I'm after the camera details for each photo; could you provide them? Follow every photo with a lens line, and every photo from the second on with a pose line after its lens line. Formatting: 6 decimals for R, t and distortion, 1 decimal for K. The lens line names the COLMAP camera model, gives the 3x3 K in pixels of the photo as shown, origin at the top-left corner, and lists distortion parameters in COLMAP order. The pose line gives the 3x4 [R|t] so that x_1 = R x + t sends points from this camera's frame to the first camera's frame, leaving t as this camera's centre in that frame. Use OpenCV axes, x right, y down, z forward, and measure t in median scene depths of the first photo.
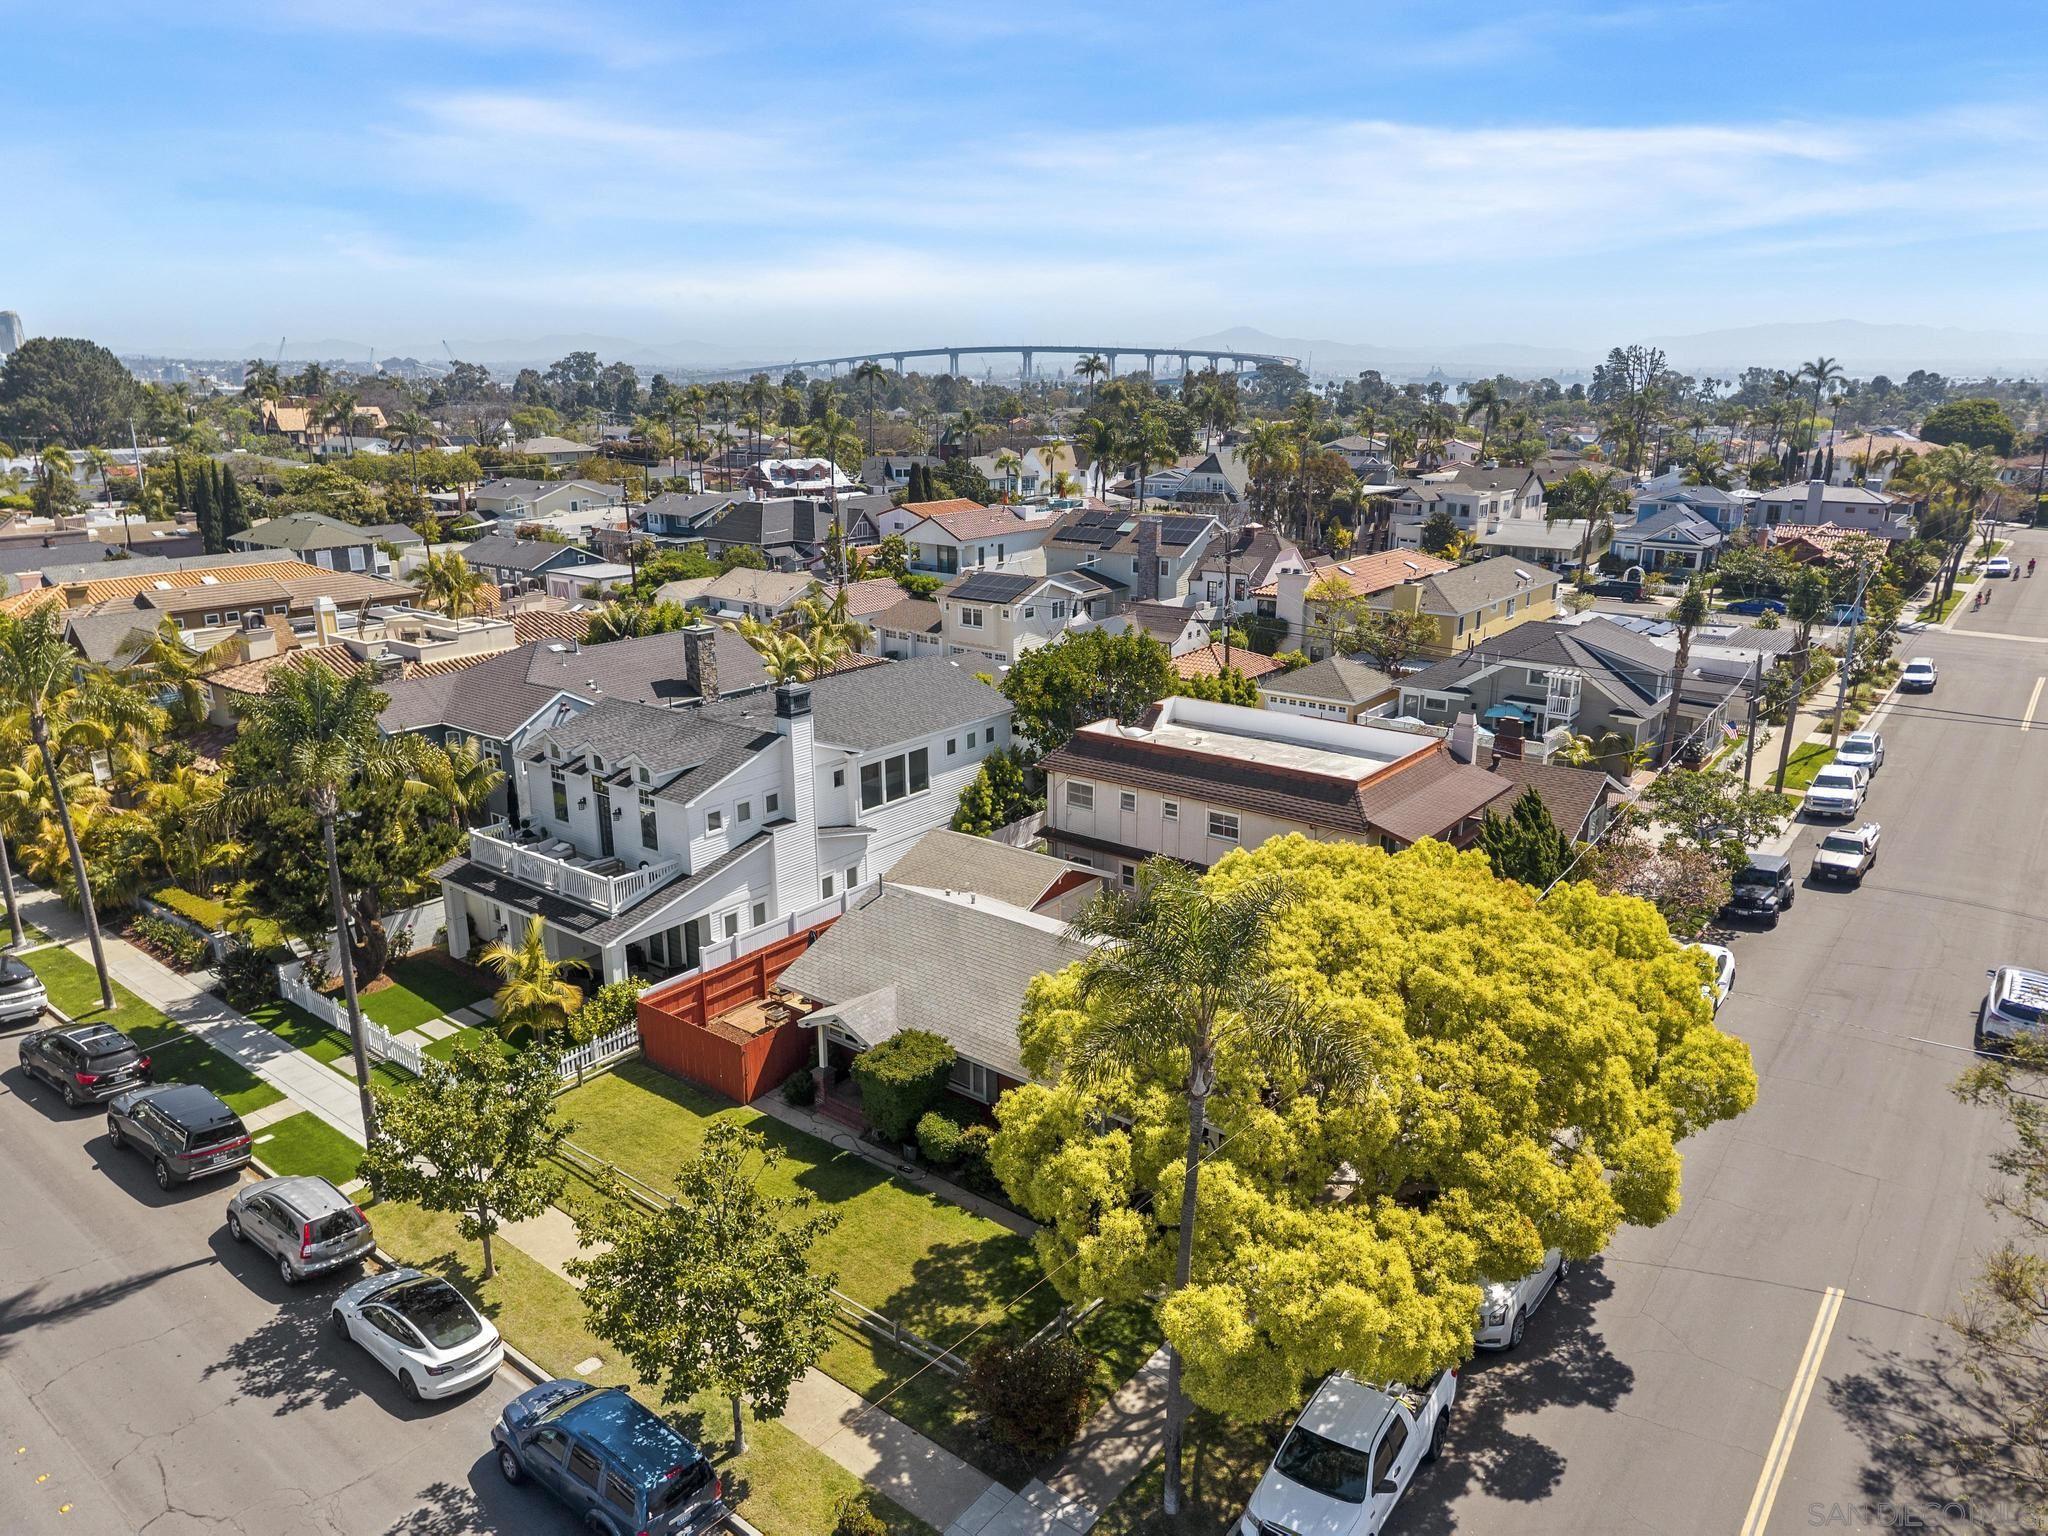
lens RADIAL K [[1367.5, 0, 1024.0], [0, 1367.5, 768.0], [0, 0, 1]] dist [0.046540, -0.048418]
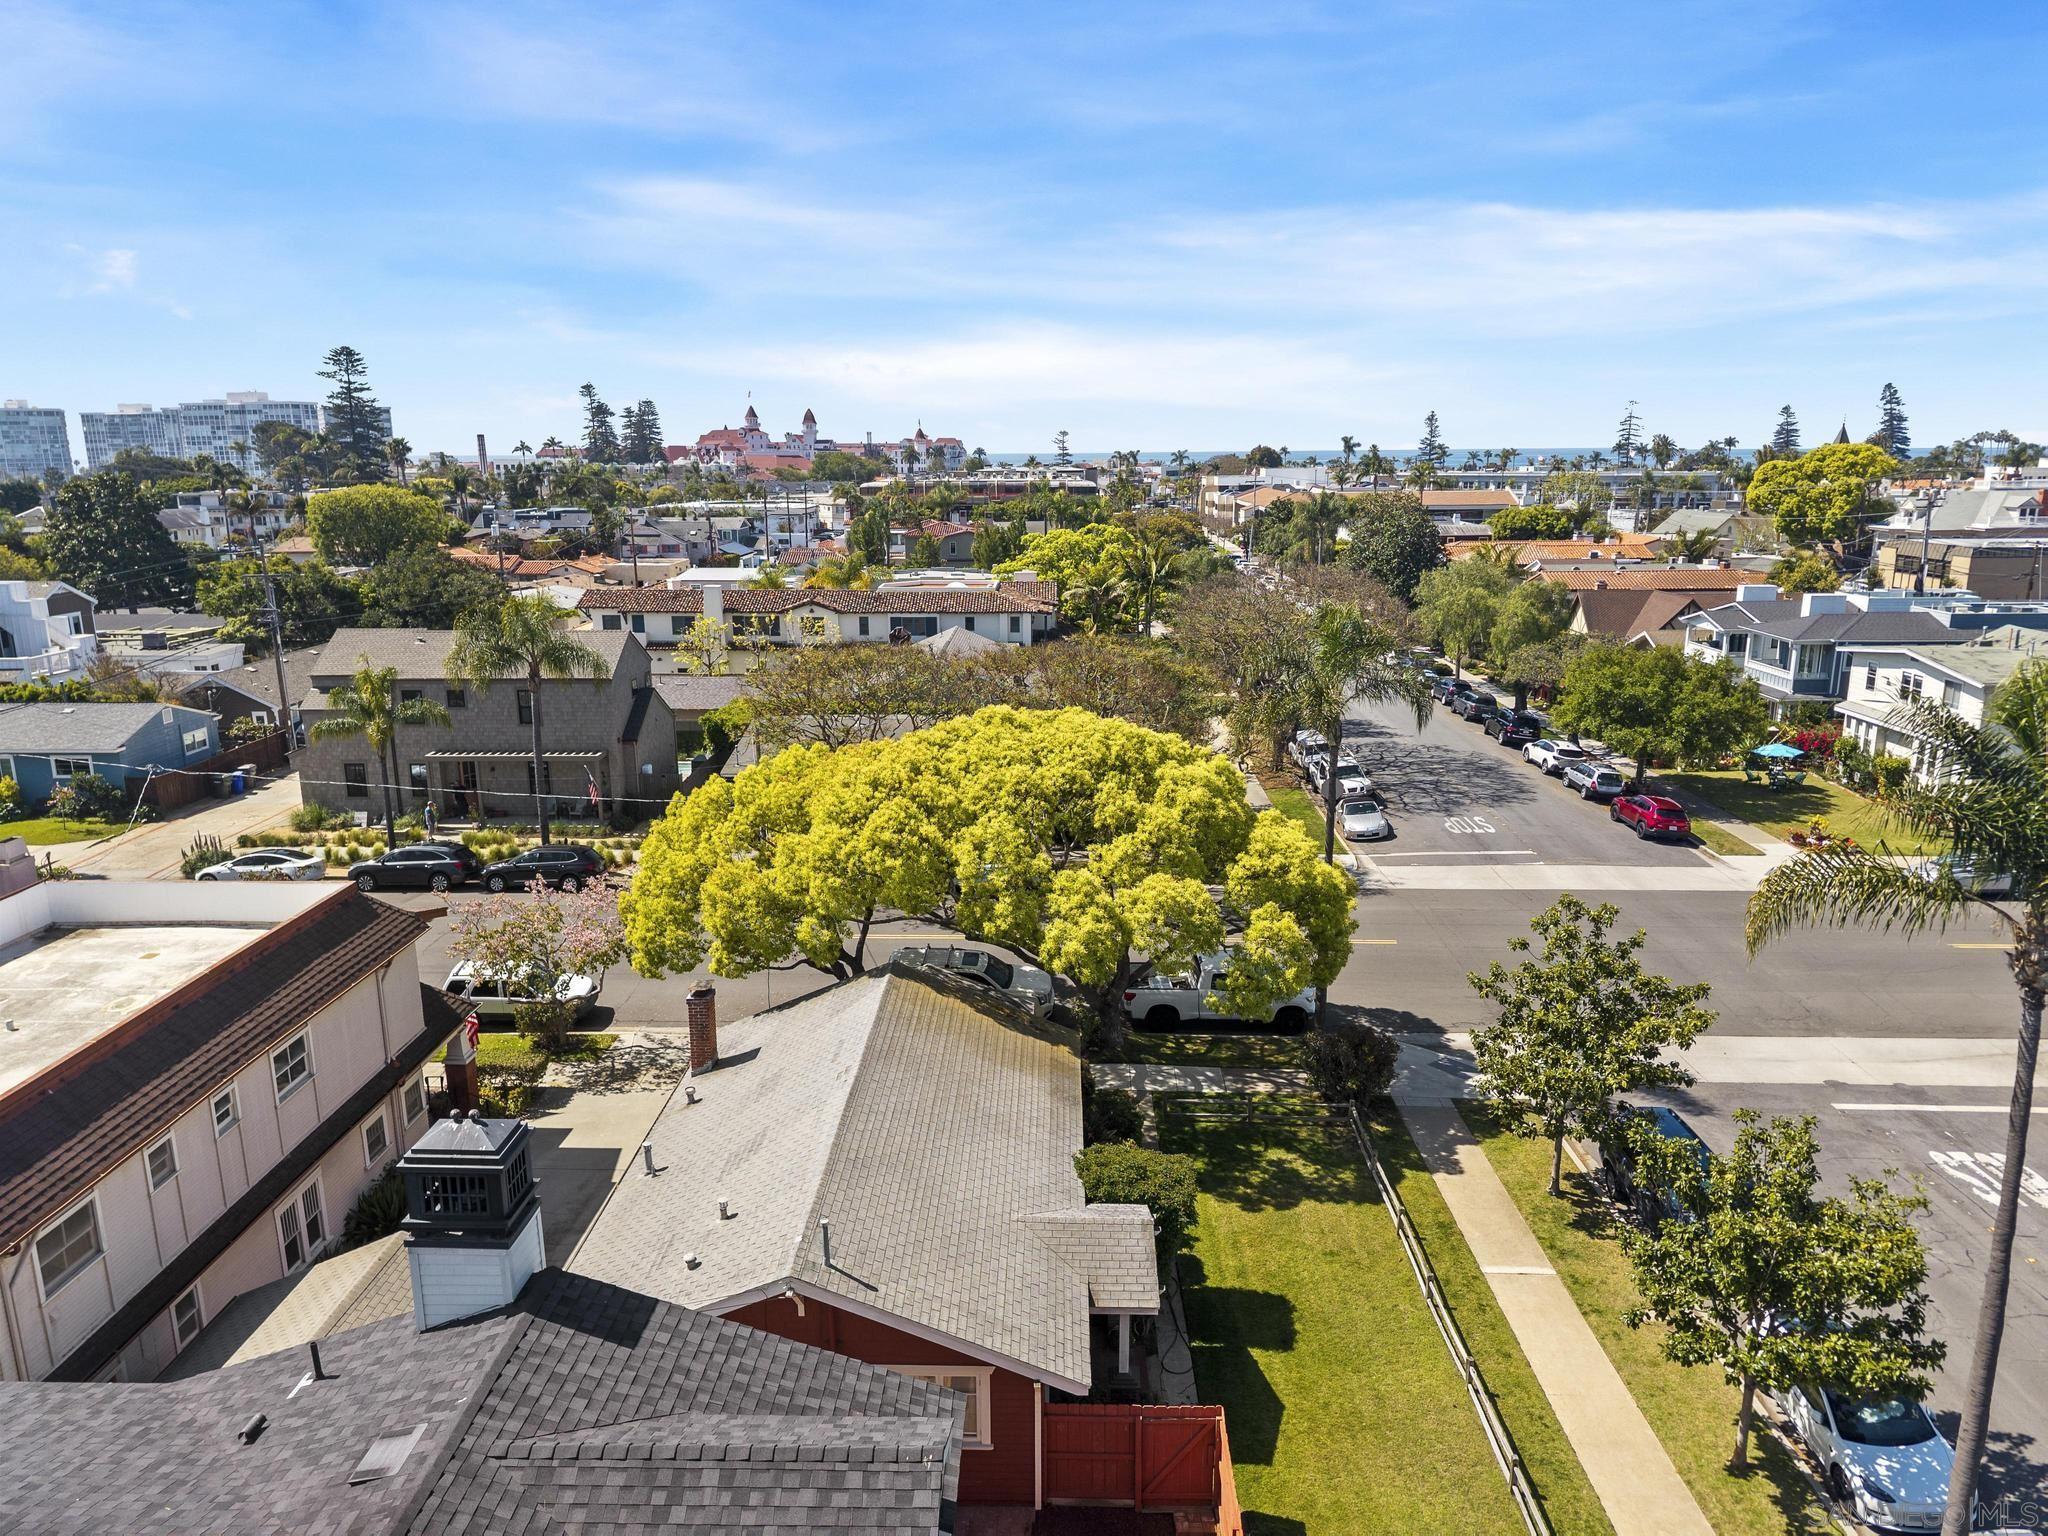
lens RADIAL K [[1366.4, 0, 1024.0], [0, 1366.4, 768.0], [0, 0, 1]] dist [0.040937, -0.058283]
pose [[-0.595371, -0.174020, 0.784379, -0.377034], [0.229383, 0.898814, 0.373518, -0.174097], [-0.770011, 0.402305, -0.495210, 0.850582]]
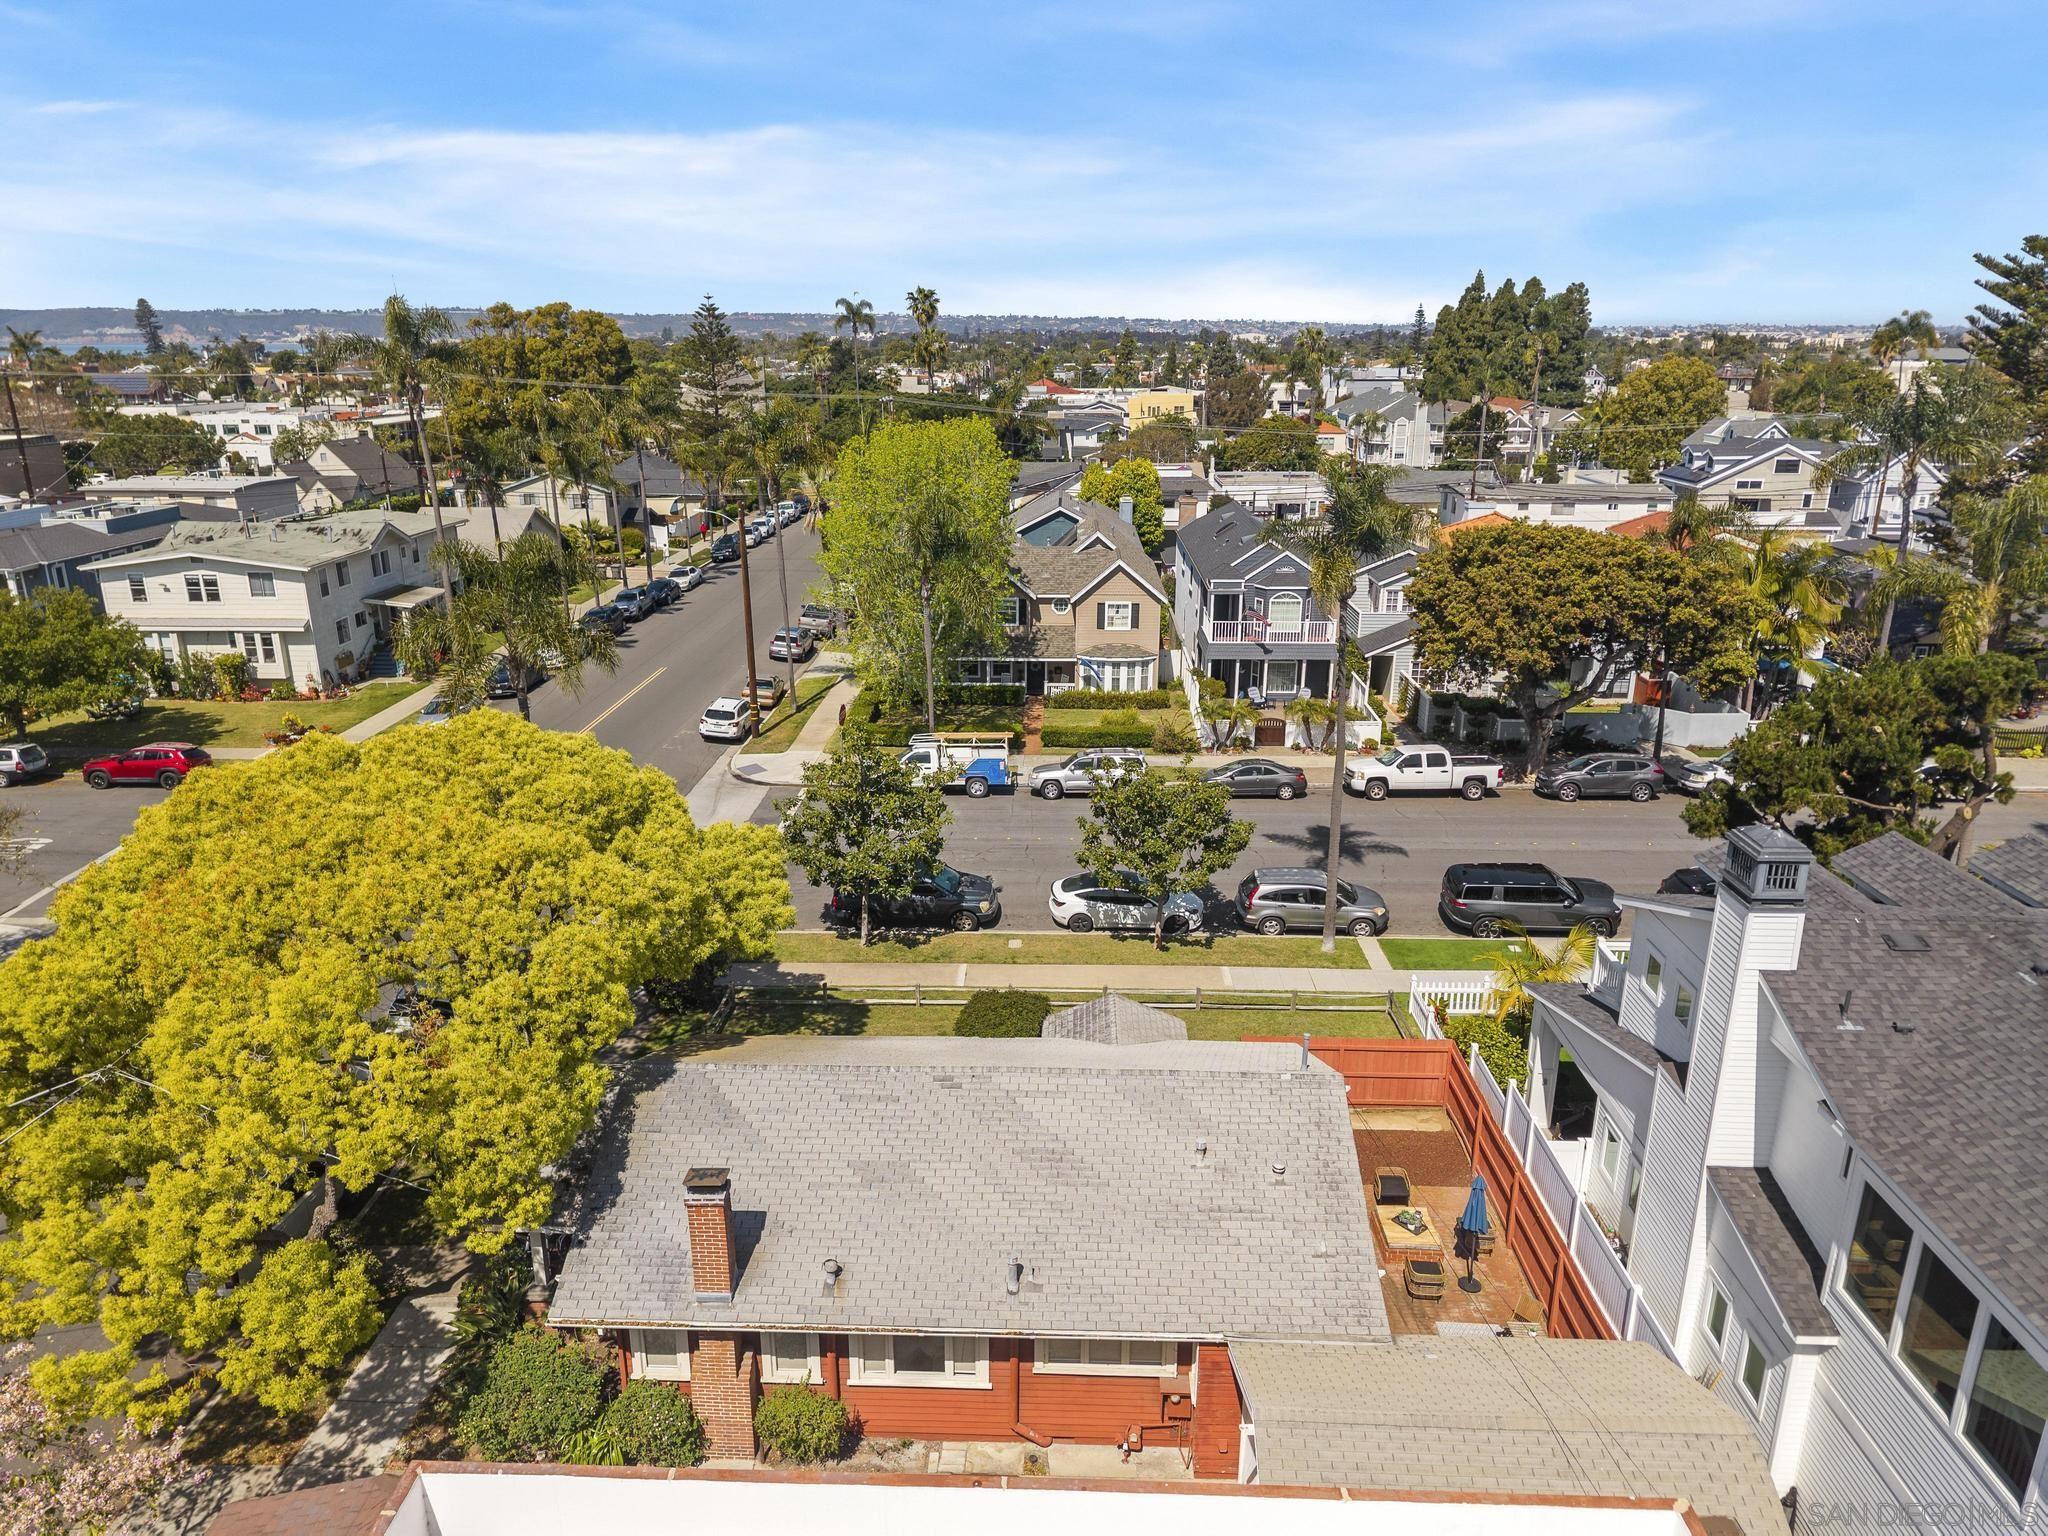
lens RADIAL K [[1362.8, 0, 1024.0], [0, 1362.8, 768.0], [0, 0, 1]] dist [0.001536, -0.001250]
pose [[-0.806561, 0.182816, -0.562172, 0.219222], [-0.158627, 0.849171, 0.503732, -0.215221], [0.569470, 0.495467, -0.655909, 0.950365]]
